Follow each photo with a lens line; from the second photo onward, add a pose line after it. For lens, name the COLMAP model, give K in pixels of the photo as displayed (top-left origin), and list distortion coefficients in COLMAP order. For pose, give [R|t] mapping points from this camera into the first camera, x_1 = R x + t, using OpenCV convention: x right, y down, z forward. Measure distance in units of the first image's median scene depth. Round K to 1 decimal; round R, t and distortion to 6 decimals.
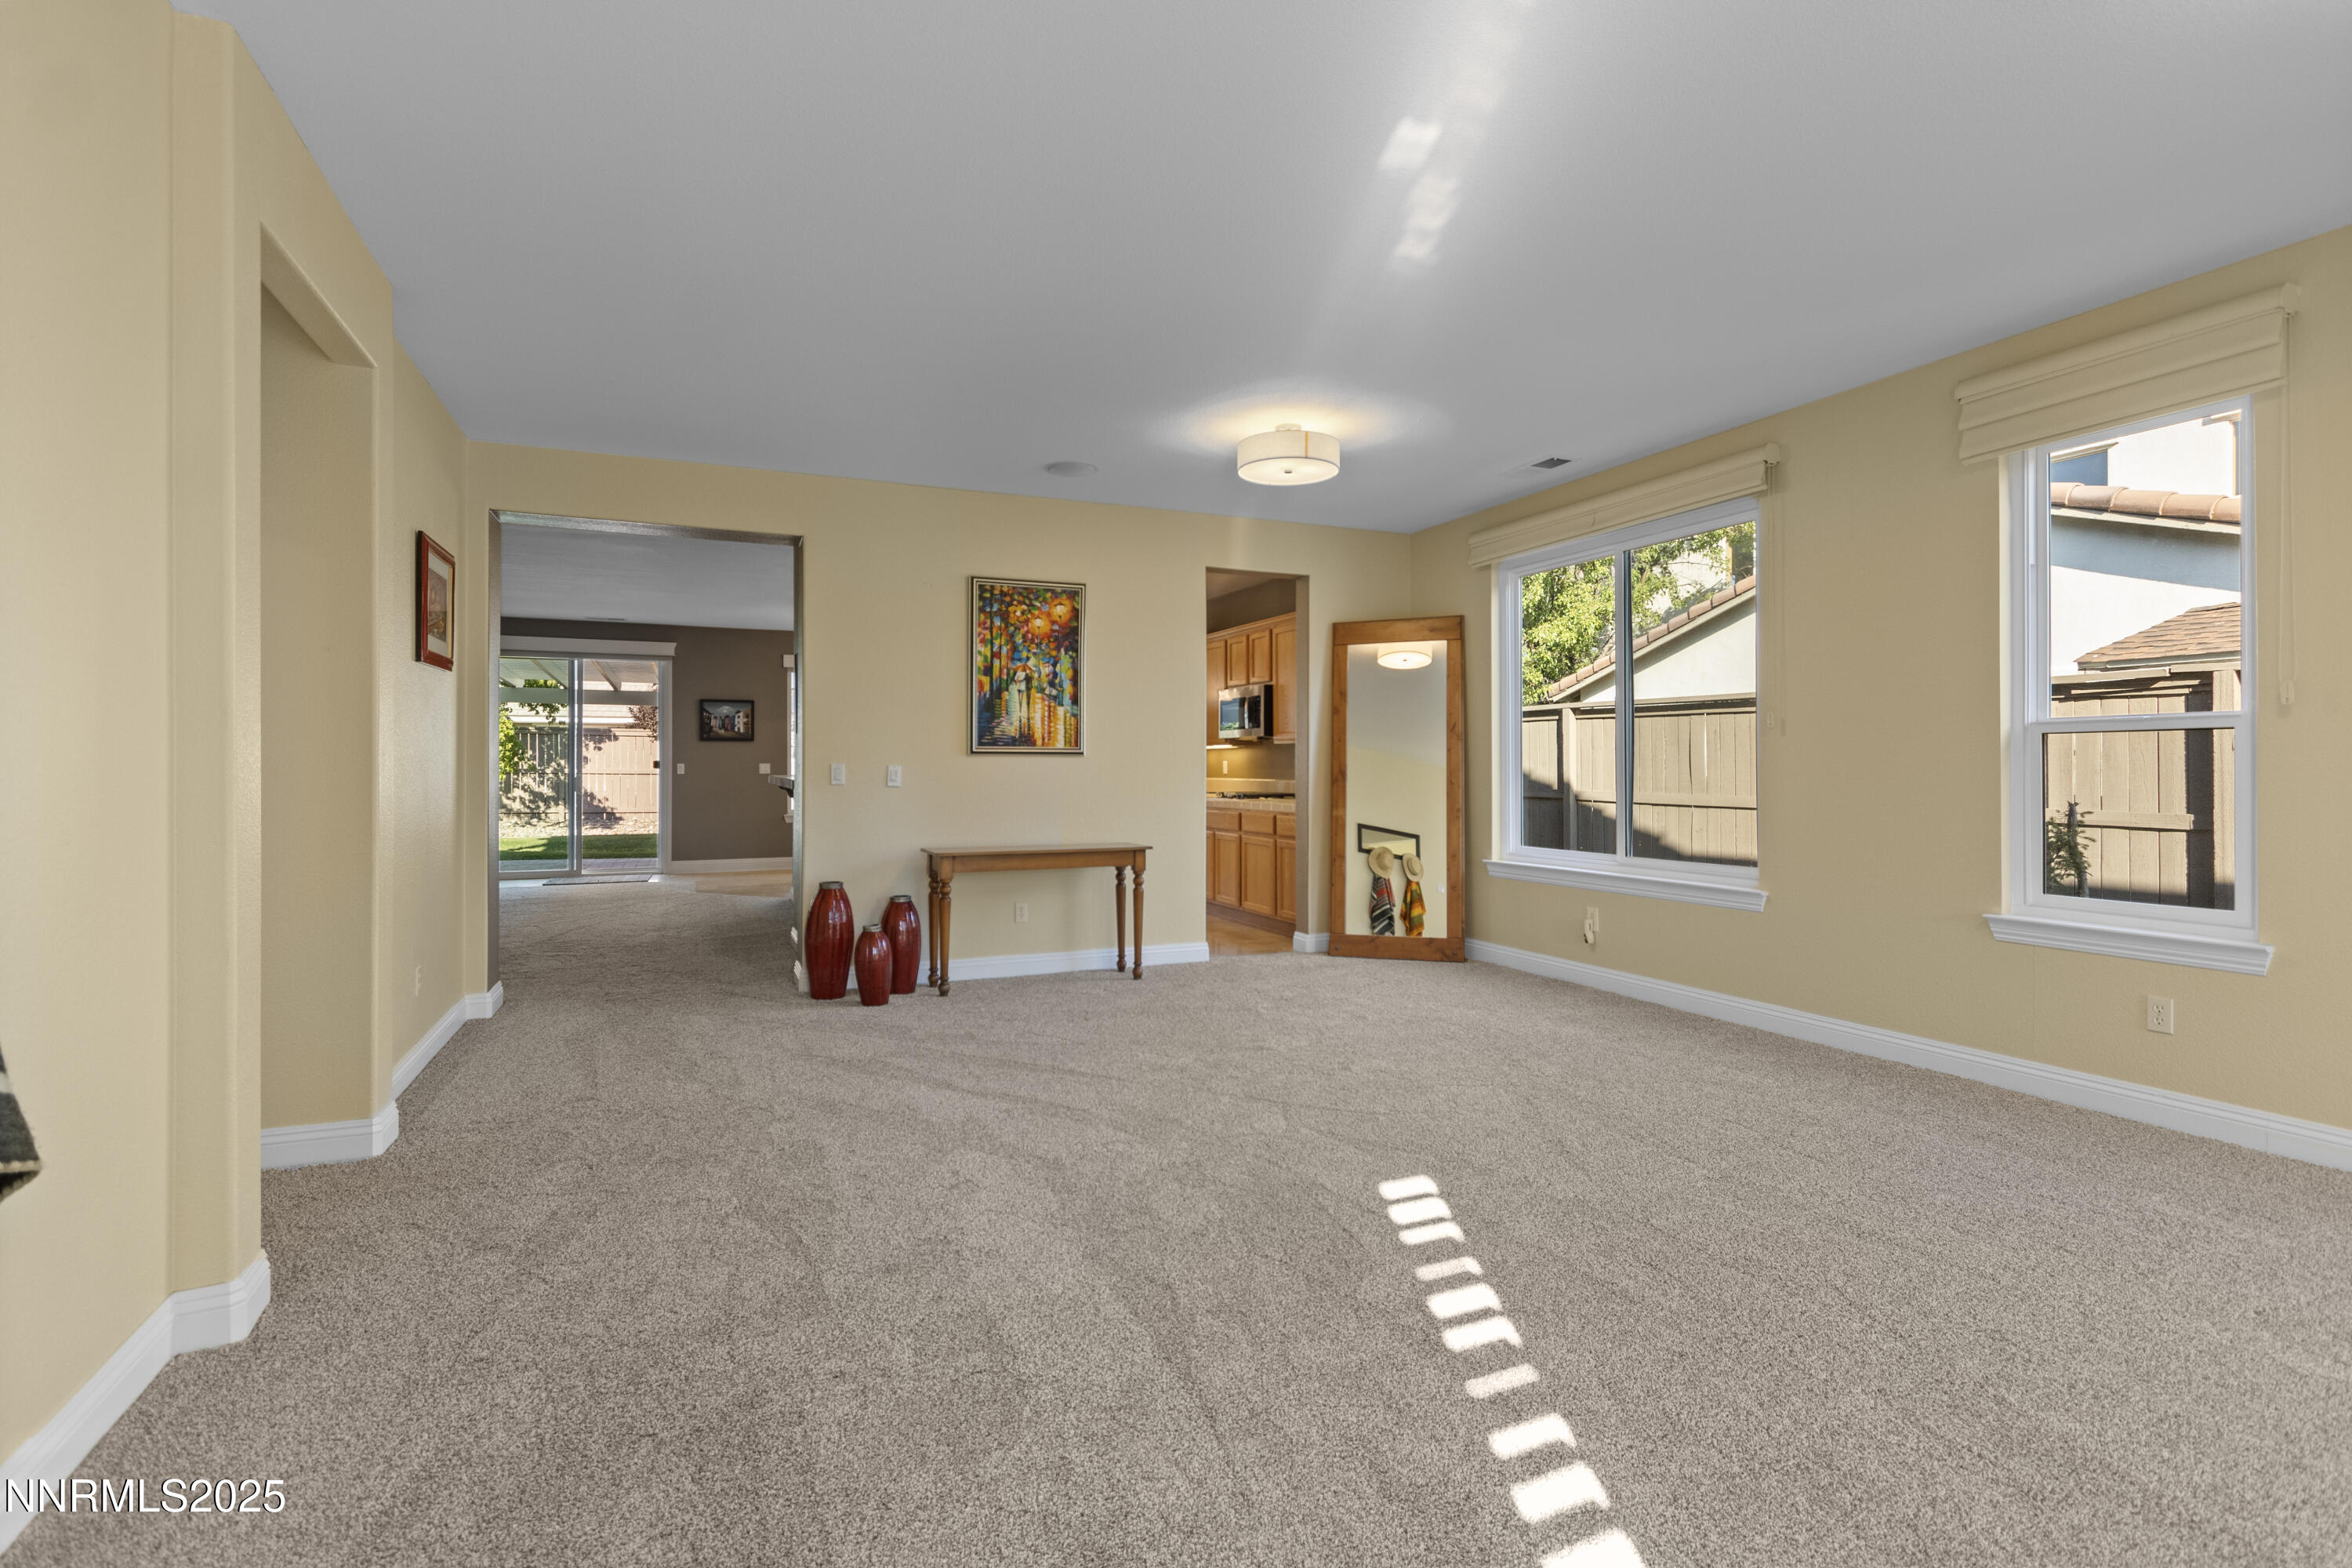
lens RADIAL K [[1083.1, 0, 1170.3], [0, 1083.1, 762.1], [0, 0, 1]] dist [0.008737, -0.001361]
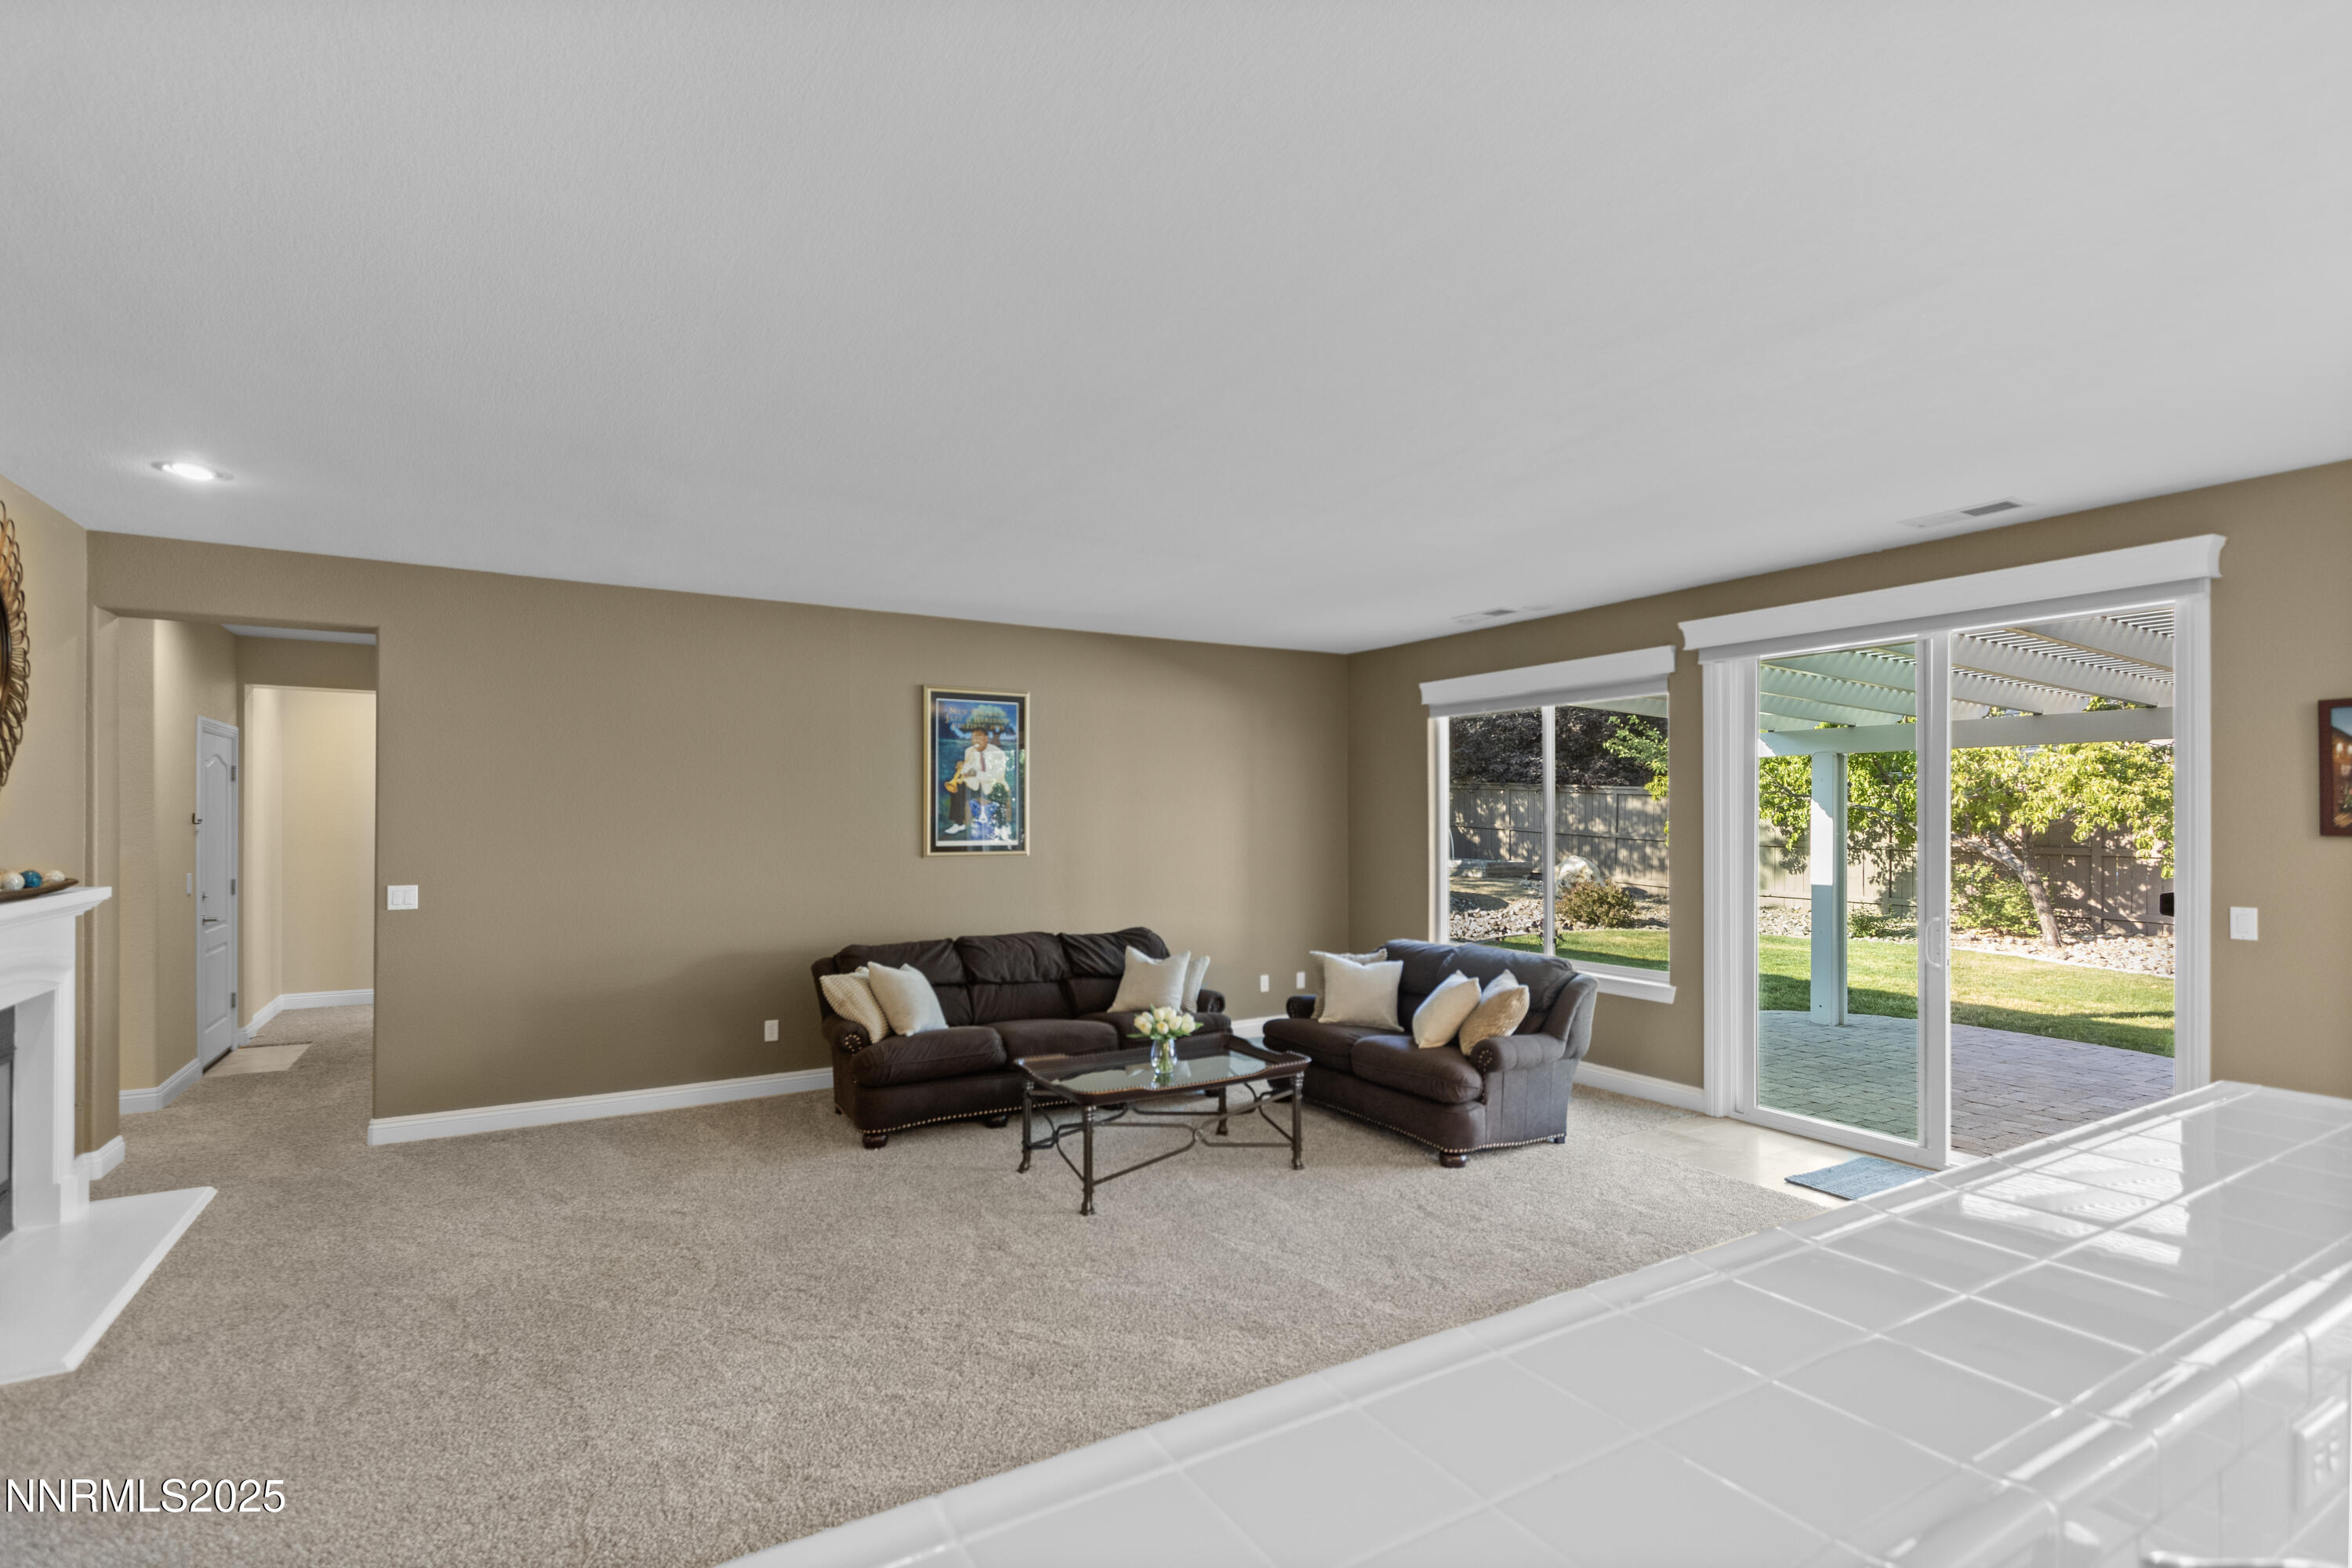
lens RADIAL K [[1083.1, 0, 1146.3], [0, 1083.1, 815.9], [0, 0, 1]] dist [0.008737, -0.001361]
pose [[0.119341, -0.005168, -0.992840, -0.166525], [0.000263, 0.999987, -0.005173, -0.023722], [0.992853, 0.000357, 0.119341, 0.629195]]
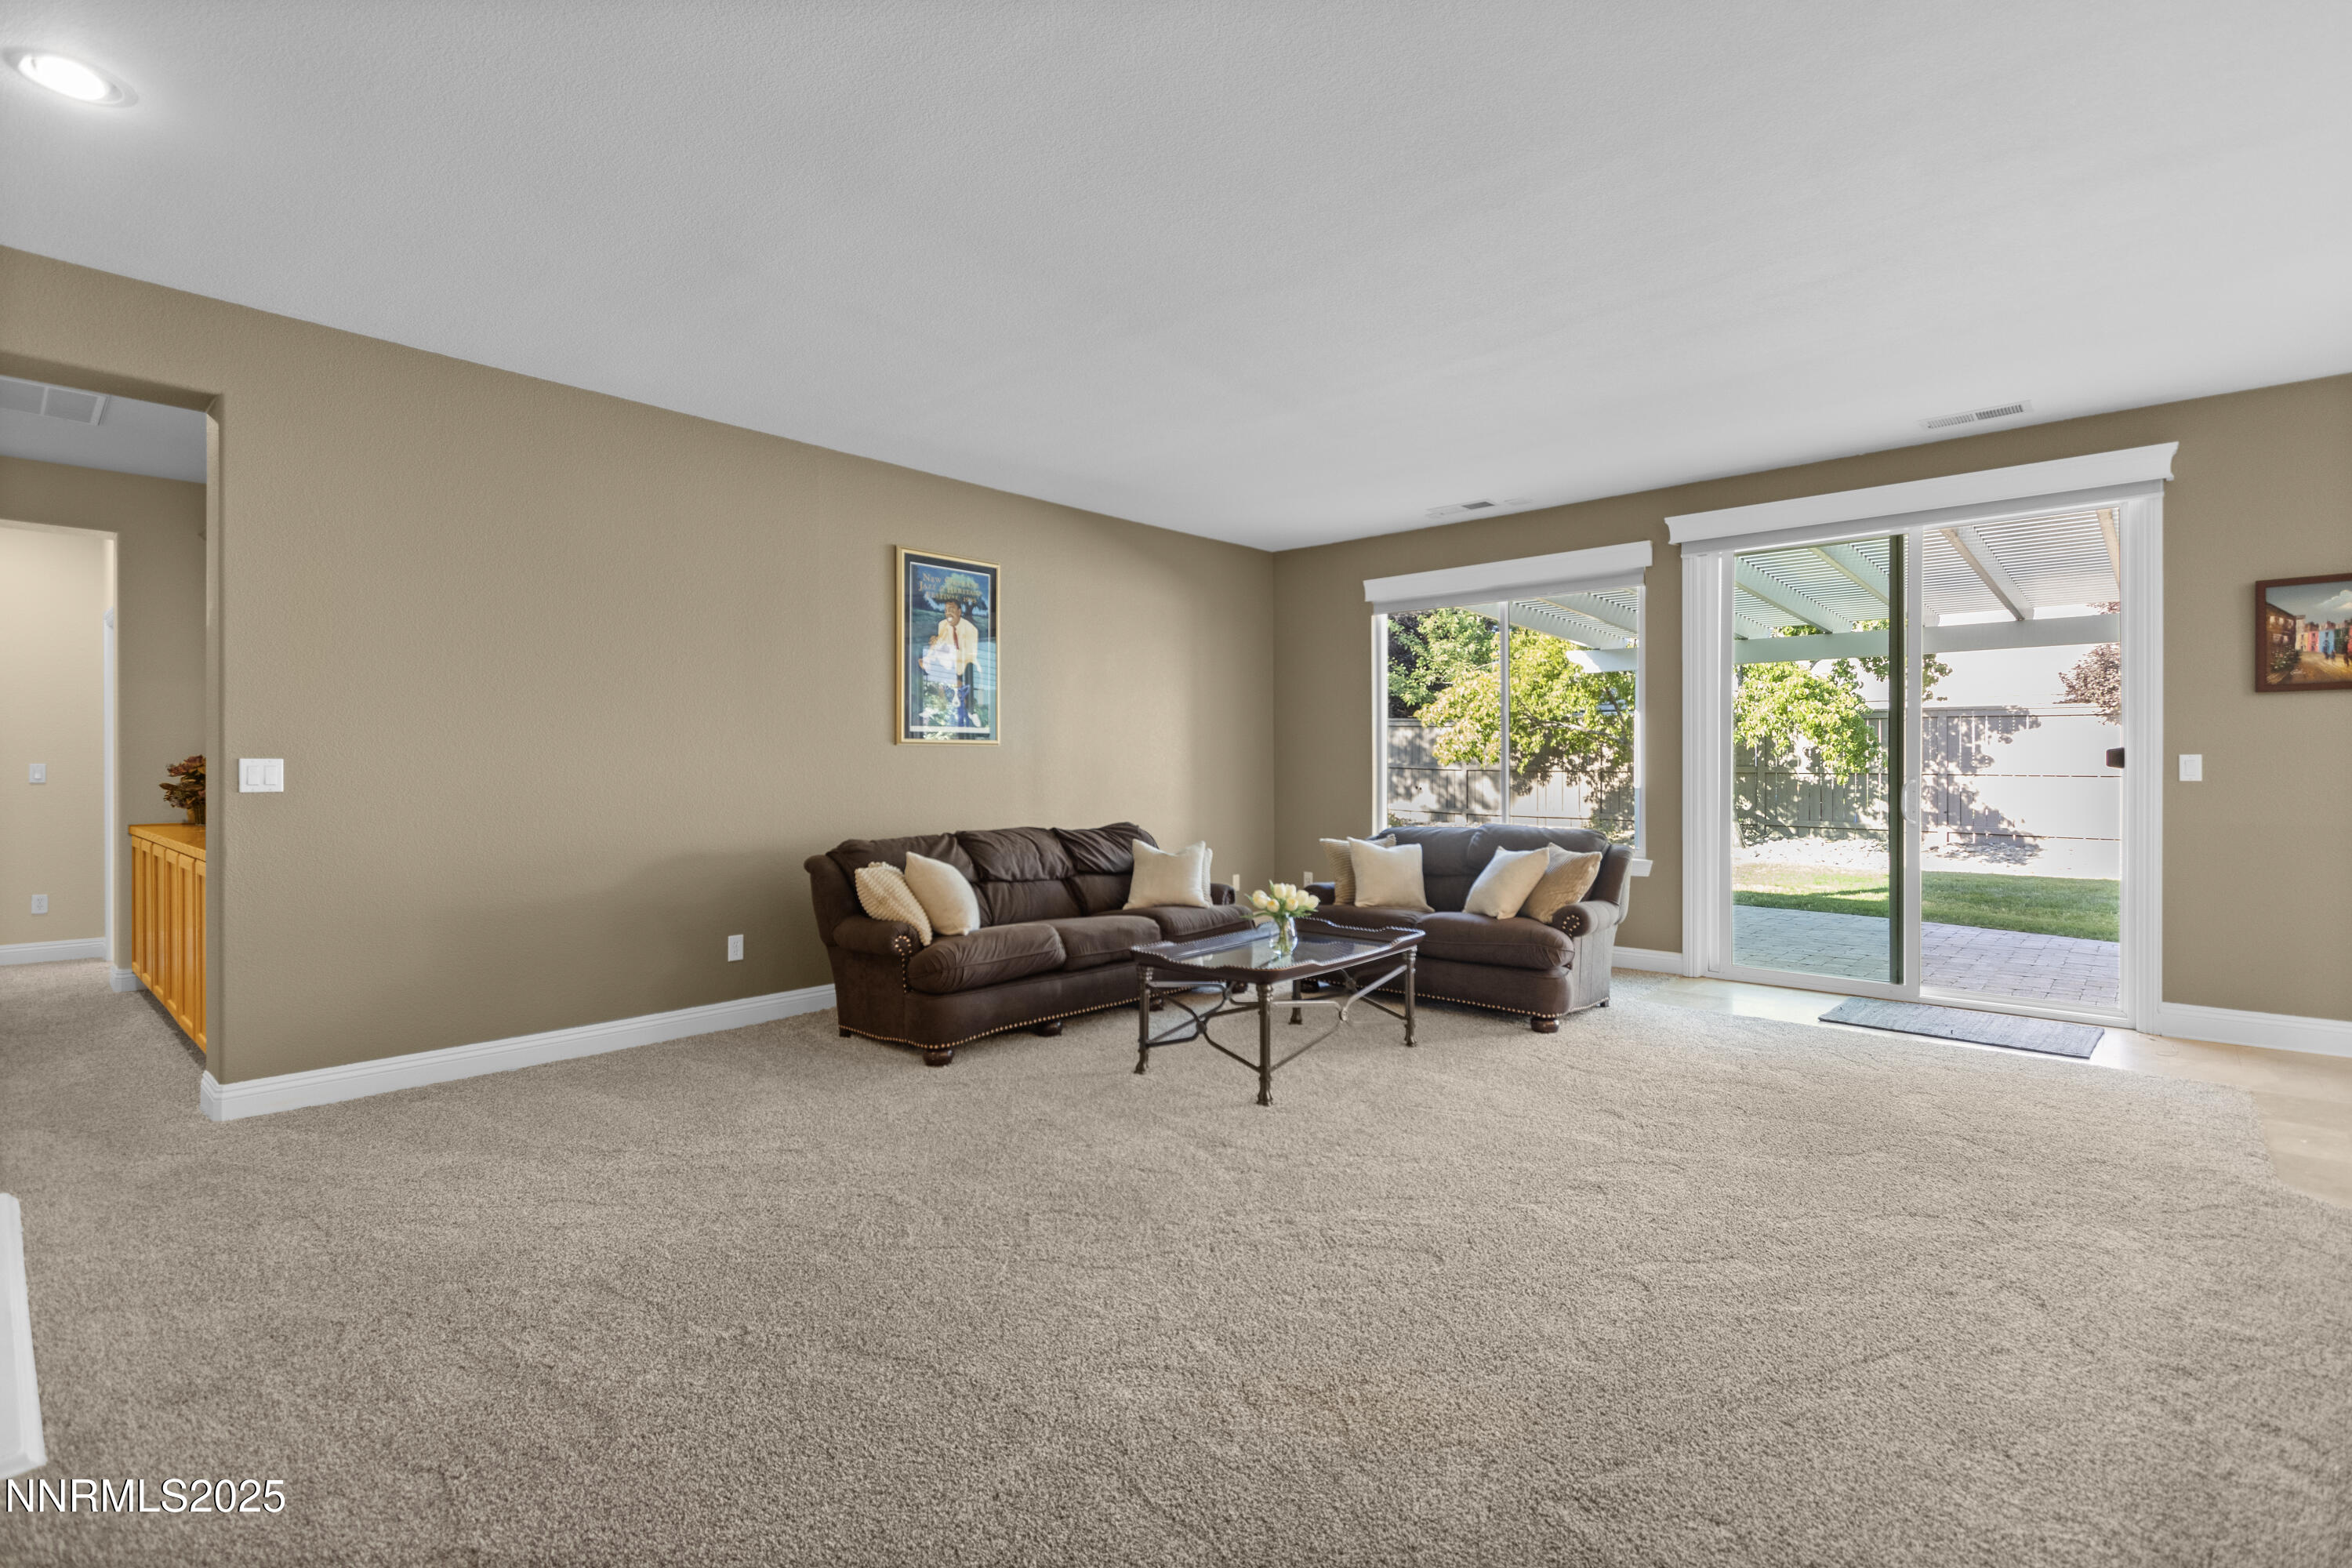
lens RADIAL K [[1083.1, 0, 1167.1], [0, 1083.1, 771.7], [0, 0, 1]] dist [0.008737, -0.001361]
pose [[0.404703, 0.002366, -0.914445, -0.239651], [0.003988, 0.999983, 0.004352, 0.004369], [0.914440, -0.005408, 0.404686, 0.500777]]
